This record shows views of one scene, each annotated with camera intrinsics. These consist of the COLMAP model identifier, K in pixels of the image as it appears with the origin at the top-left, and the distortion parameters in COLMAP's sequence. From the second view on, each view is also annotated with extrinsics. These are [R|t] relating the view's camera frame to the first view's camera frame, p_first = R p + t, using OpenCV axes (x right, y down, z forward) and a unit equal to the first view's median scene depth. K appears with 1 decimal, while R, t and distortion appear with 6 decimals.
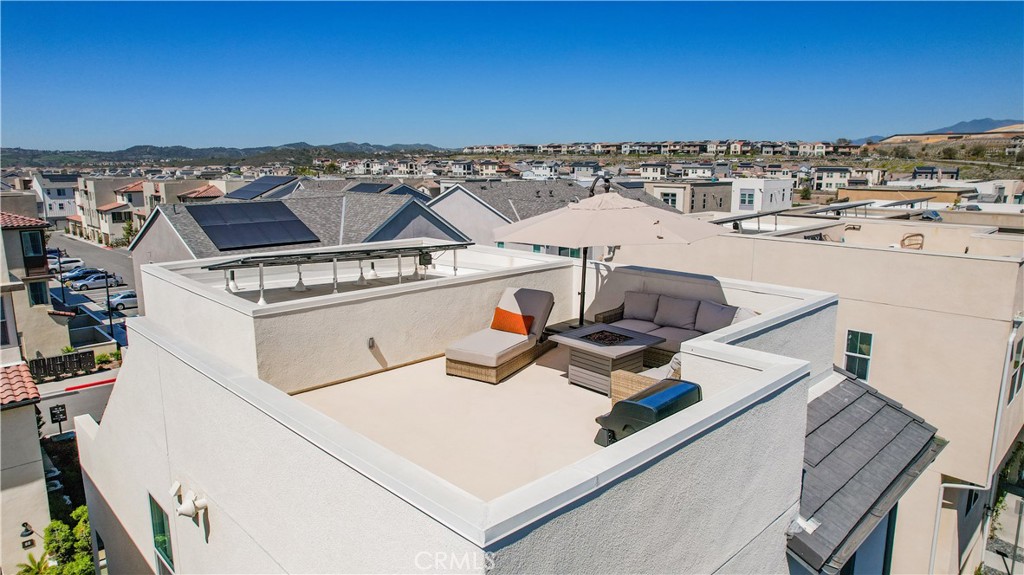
lens RADIAL K [[651.4, 0, 509.4], [0, 651.4, 284.9], [0, 0, 1]] dist [-0.035768, 0.034648]
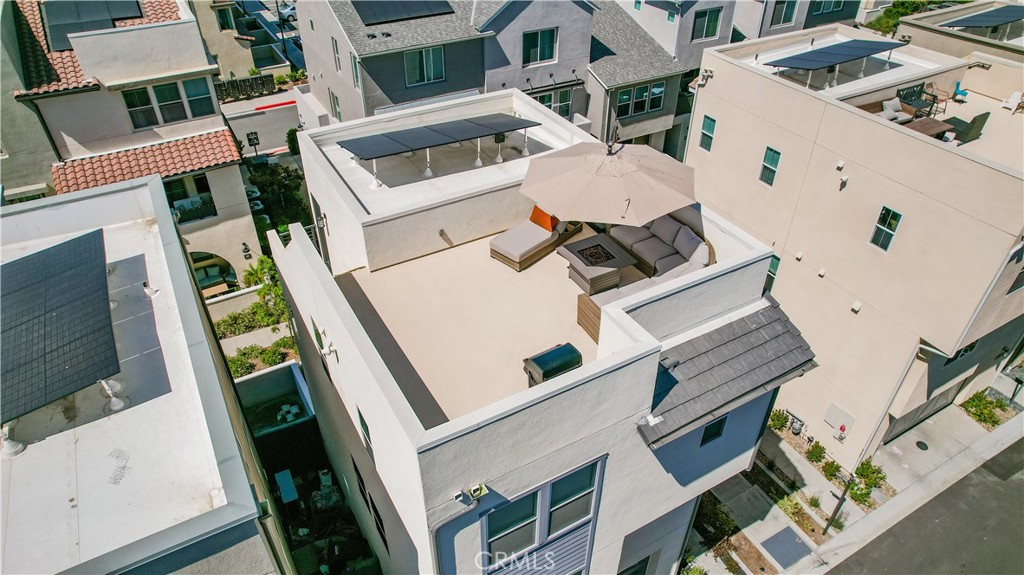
lens RADIAL K [[651.4, 0, 517.6], [0, 651.4, 283.1], [0, 0, 1]] dist [-0.035768, 0.034648]
pose [[0.969467, 0.161034, -0.184939, 0.079132], [-0.060915, 0.888671, 0.454481, -0.156012], [0.237537, -0.429339, 0.871346, -0.097336]]
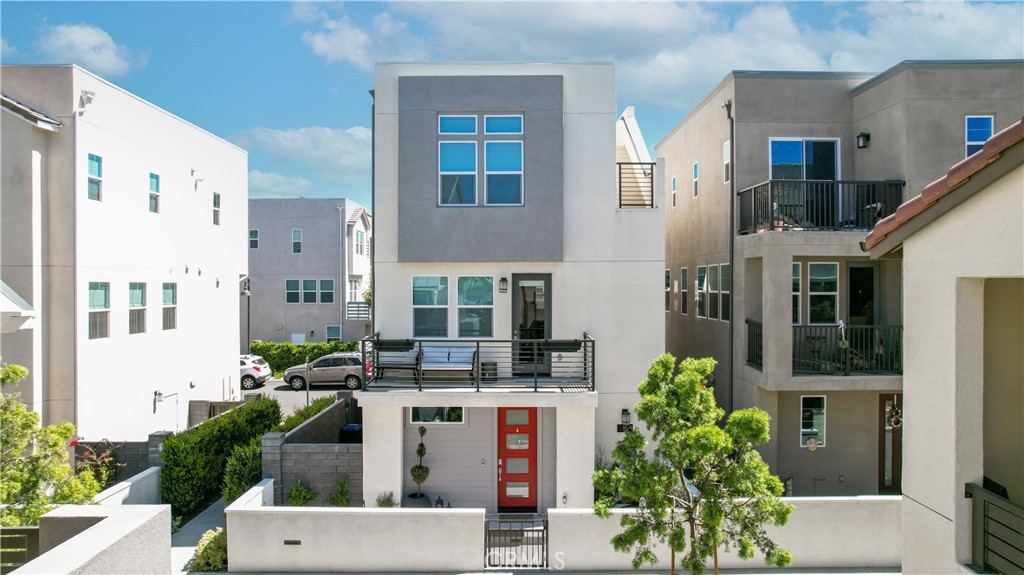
lens RADIAL K [[651.4, 0, 511.3], [0, 651.4, 286.7], [0, 0, 1]] dist [-0.035768, 0.034648]
pose [[-0.720993, 0.000084, 0.692942, -0.535265], [0.133033, 0.981415, 0.138299, 0.090380], [-0.680052, 0.191896, -0.707605, 0.889854]]
